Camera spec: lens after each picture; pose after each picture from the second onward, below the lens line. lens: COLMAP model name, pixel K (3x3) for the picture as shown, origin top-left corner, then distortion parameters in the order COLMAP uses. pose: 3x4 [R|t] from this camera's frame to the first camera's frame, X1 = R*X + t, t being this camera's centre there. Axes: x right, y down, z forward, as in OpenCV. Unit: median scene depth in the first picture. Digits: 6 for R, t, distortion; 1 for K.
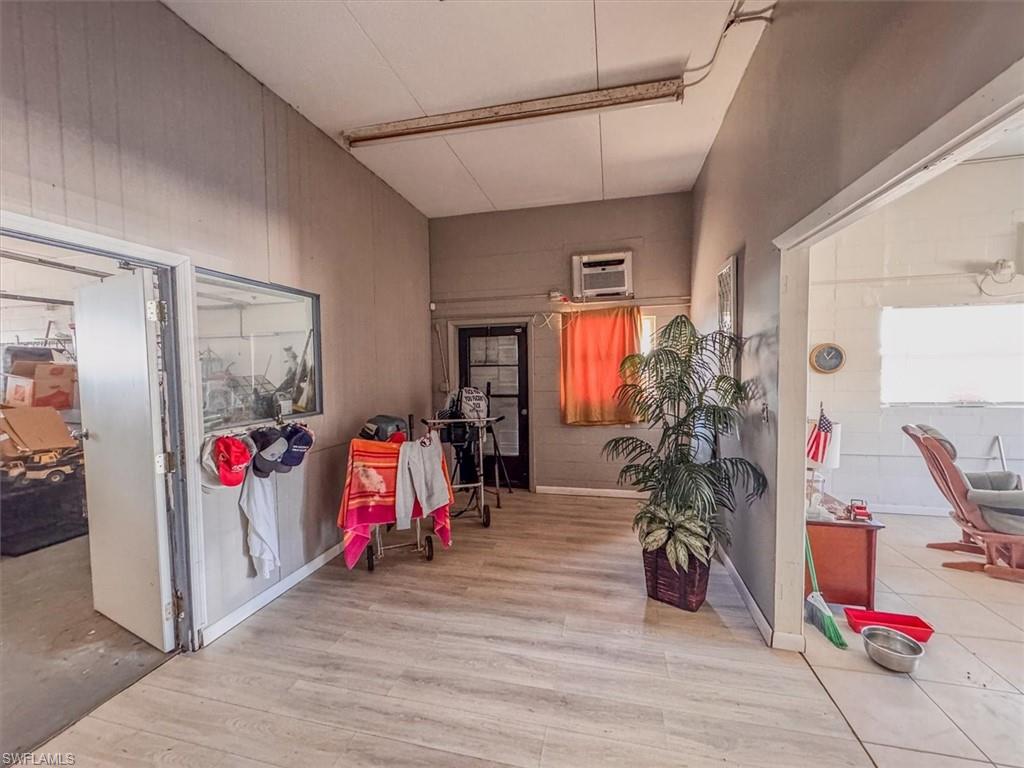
lens RADIAL K [[404.3, 0, 510.7], [0, 404.3, 385.1], [0, 0, 1]] dist [-0.006539, 0.001889]
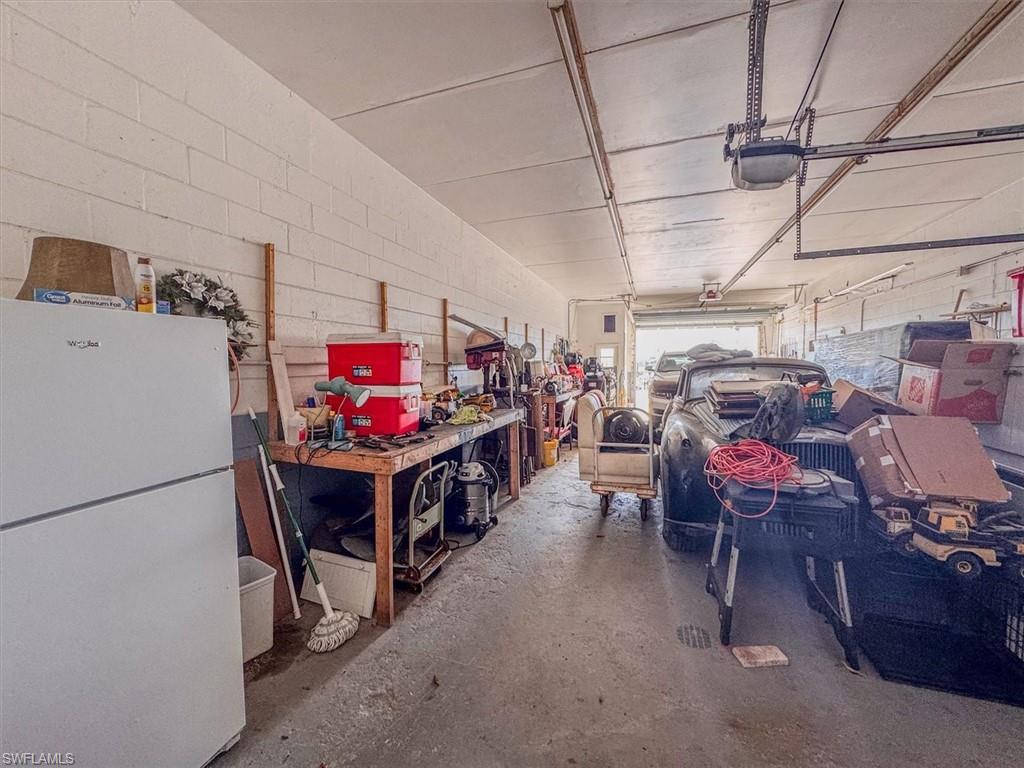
lens RADIAL K [[404.3, 0, 510.1], [0, 404.3, 382.9], [0, 0, 1]] dist [-0.006539, 0.001889]
pose [[-0.099218, 0.065779, -0.992889, -0.508267], [-0.041574, 0.996667, 0.070184, -0.008890], [0.994197, 0.048242, -0.096153, 0.406326]]
